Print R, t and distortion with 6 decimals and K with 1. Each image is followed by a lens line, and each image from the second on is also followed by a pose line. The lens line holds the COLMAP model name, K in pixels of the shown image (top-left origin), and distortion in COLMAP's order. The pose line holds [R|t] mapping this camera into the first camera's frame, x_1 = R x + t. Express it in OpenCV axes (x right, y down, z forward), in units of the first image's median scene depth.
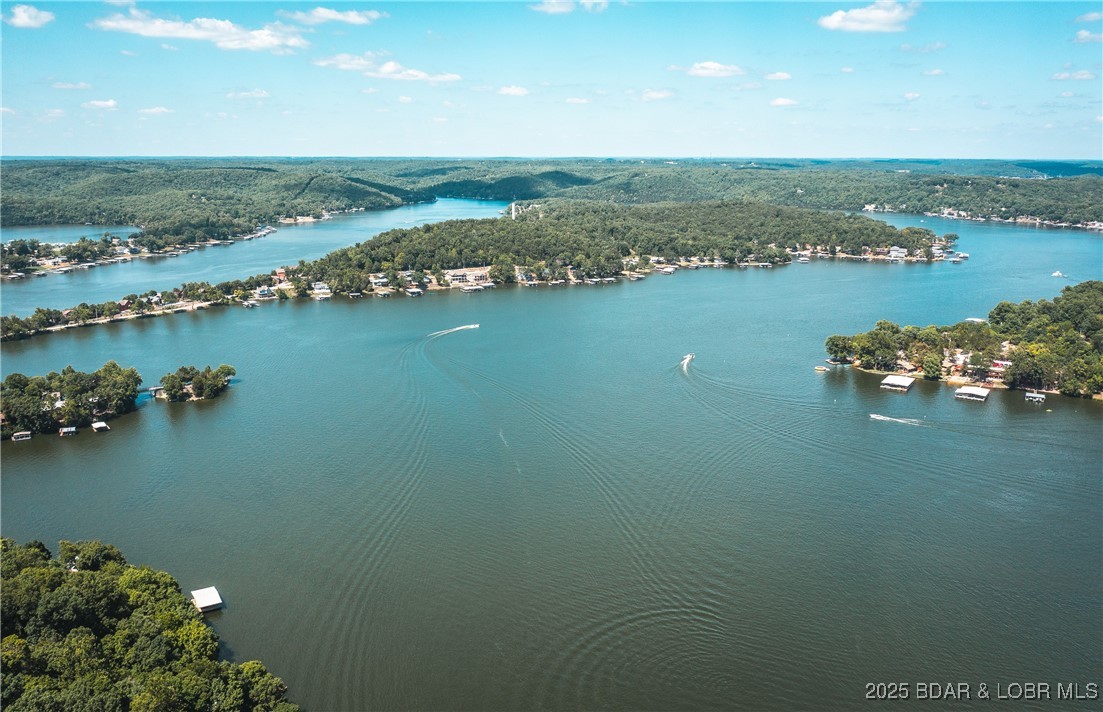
lens RADIAL K [[876.3, 0, 549.7], [0, 876.3, 330.3], [0, 0, 1]] dist [-0.017826, -0.003100]
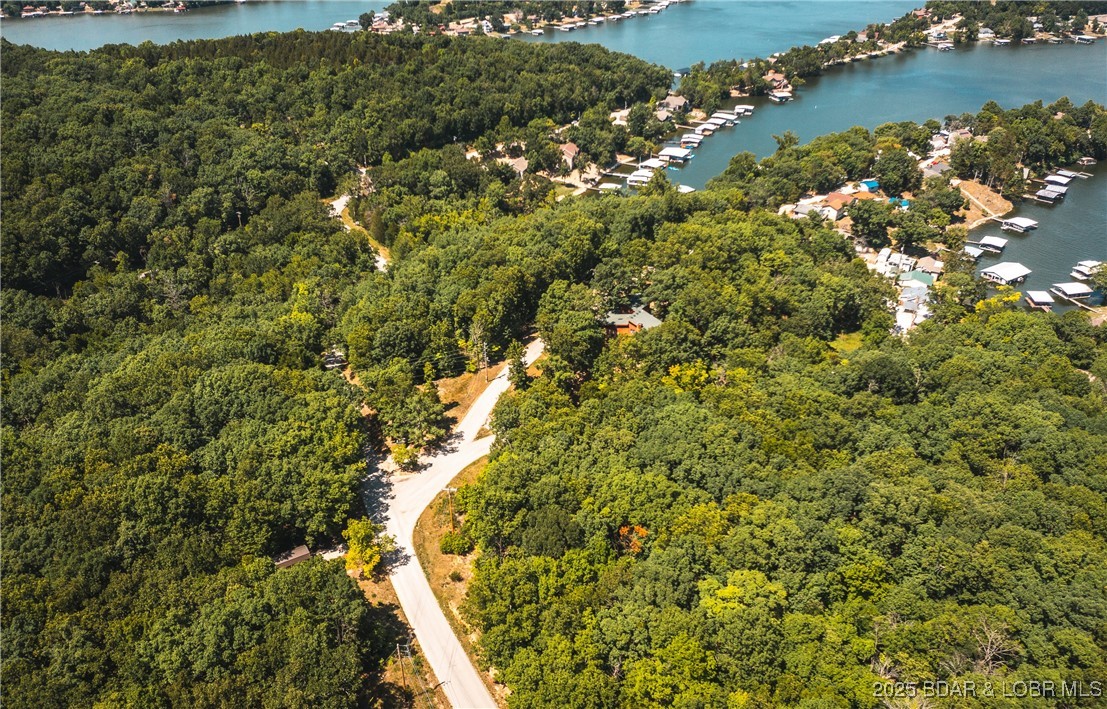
lens RADIAL K [[871.9, 0, 544.9], [0, 871.9, 357.2], [0, 0, 1]] dist [-0.010847, -0.010858]
pose [[0.976531, 0.089931, -0.195703, -0.413439], [-0.027258, 0.952952, 0.301893, 0.016462], [0.213646, -0.289474, 0.933038, -0.115649]]
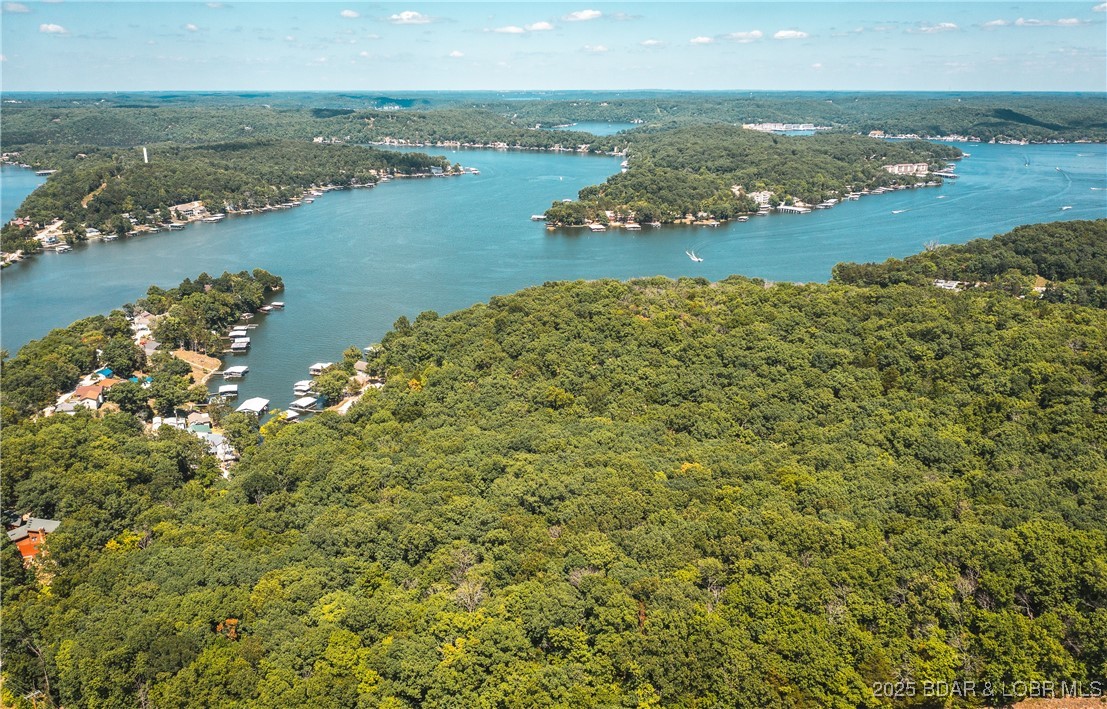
lens RADIAL K [[871.5, 0, 551.9], [0, 871.5, 375.6], [0, 0, 1]] dist [-0.026898, 0.001612]
pose [[0.718570, -0.218175, 0.660346, -0.473653], [0.134705, 0.975199, 0.175619, 0.012650], [-0.682284, -0.037243, 0.730138, -0.158634]]
